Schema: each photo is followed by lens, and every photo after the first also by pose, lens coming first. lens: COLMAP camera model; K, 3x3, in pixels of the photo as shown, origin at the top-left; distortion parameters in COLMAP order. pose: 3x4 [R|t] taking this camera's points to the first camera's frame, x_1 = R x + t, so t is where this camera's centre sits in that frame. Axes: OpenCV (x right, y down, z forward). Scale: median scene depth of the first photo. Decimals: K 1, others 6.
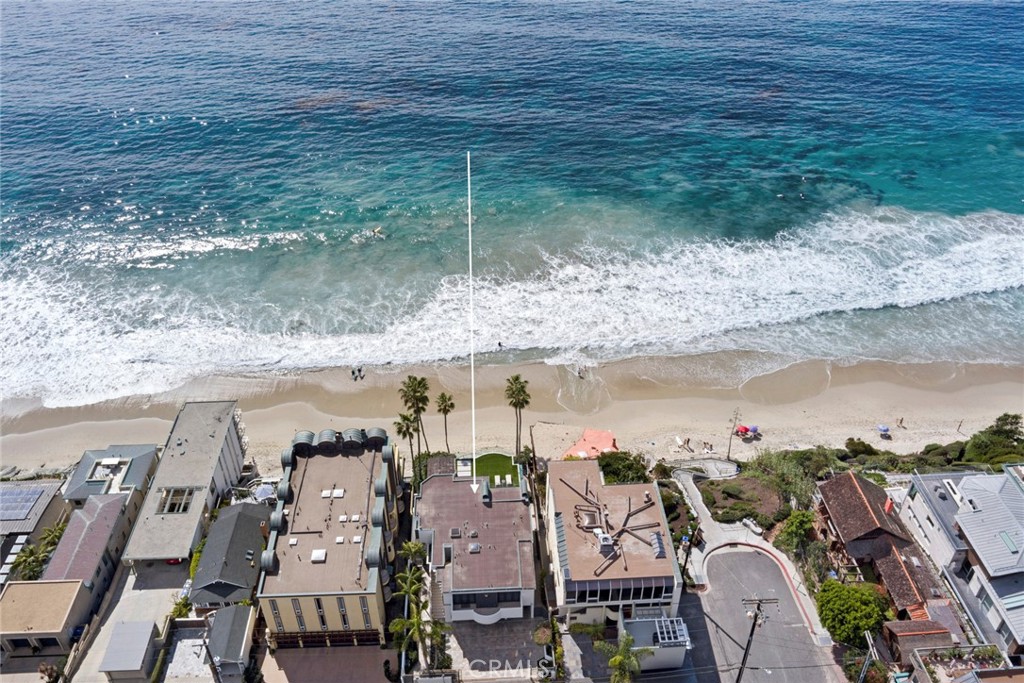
lens RADIAL K [[815.5, 0, 512.0], [0, 815.5, 341.5], [0, 0, 1]] dist [-0.067540, 0.012467]
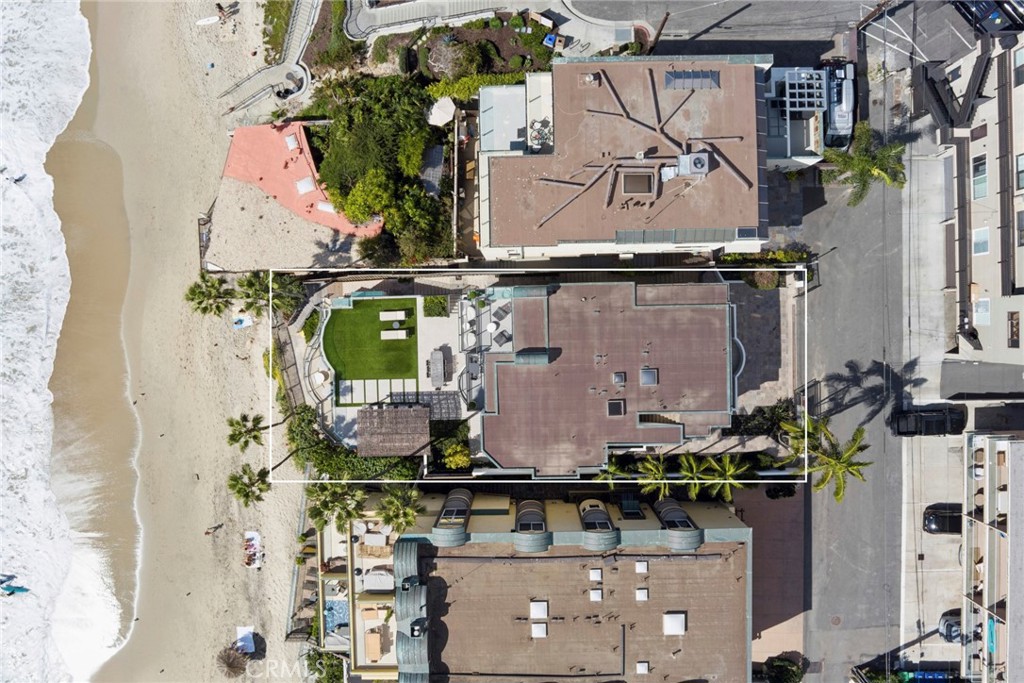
lens RADIAL K [[815.5, 0, 512.0], [0, 815.5, 341.5], [0, 0, 1]] dist [-0.067540, 0.012467]
pose [[0.029443, -0.999352, -0.020694, -0.009413], [0.593943, 0.000840, 0.804507, -0.307174], [-0.803968, -0.035978, 0.593583, 0.706624]]
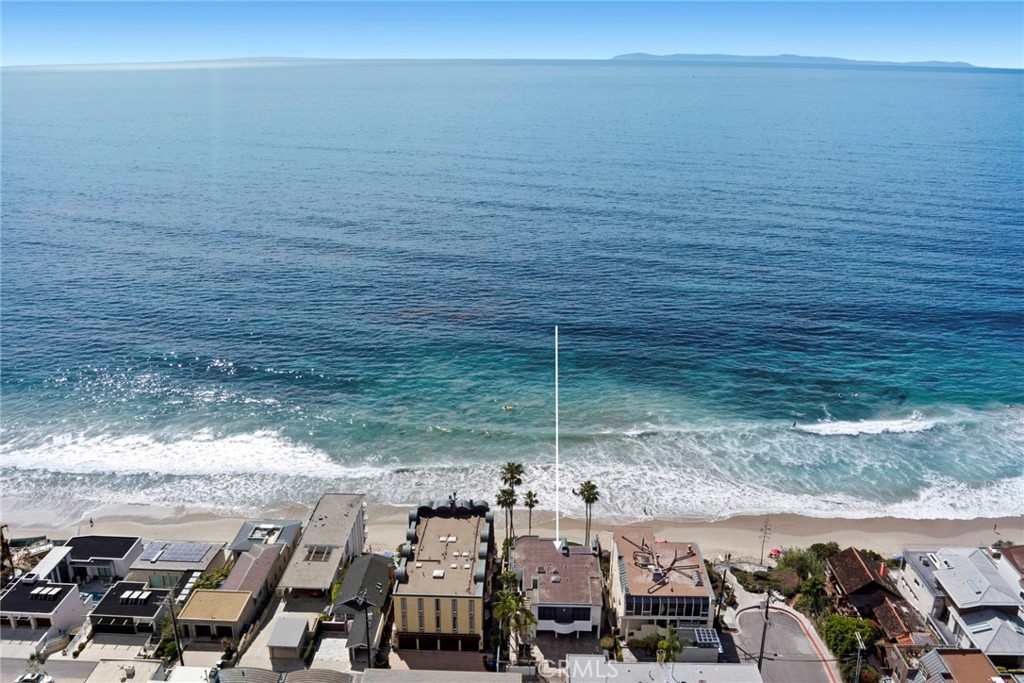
lens RADIAL K [[815.5, 0, 512.0], [0, 815.5, 341.5], [0, 0, 1]] dist [-0.067540, 0.012467]
pose [[0.996302, 0.038091, -0.077012, -0.030066], [-0.059160, 0.954153, -0.293414, 0.273377], [0.062305, 0.296885, 0.952879, -0.355265]]
